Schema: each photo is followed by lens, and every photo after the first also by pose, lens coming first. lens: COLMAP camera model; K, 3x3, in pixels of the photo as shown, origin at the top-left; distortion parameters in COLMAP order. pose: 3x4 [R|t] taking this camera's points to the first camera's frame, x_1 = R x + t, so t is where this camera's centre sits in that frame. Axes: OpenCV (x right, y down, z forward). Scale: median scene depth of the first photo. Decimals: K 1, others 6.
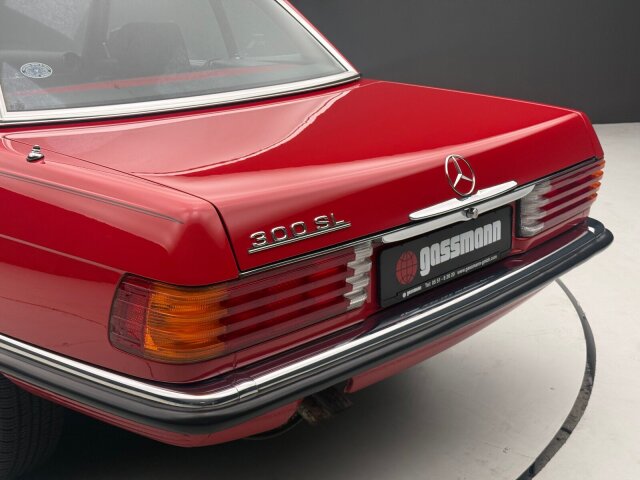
lens RADIAL K [[859.8, 0, 320.3], [0, 859.8, 238.6], [0, 0, 1]] dist [0.125571, 0.000000]
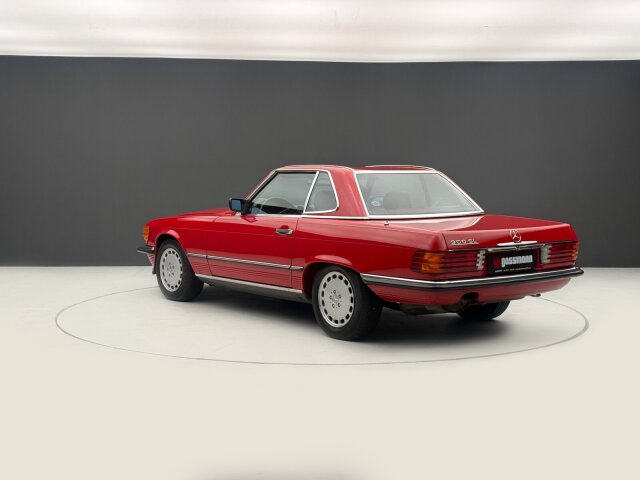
lens RADIAL K [[859.8, 0, 318.9], [0, 859.8, 237.1], [0, 0, 1]] dist [0.125571, 0.000000]
pose [[0.986637, 0.014743, -0.162264, -0.029102], [-0.049001, 0.976642, -0.209212, 0.620189], [0.155390, 0.214367, 0.964314, -2.120555]]
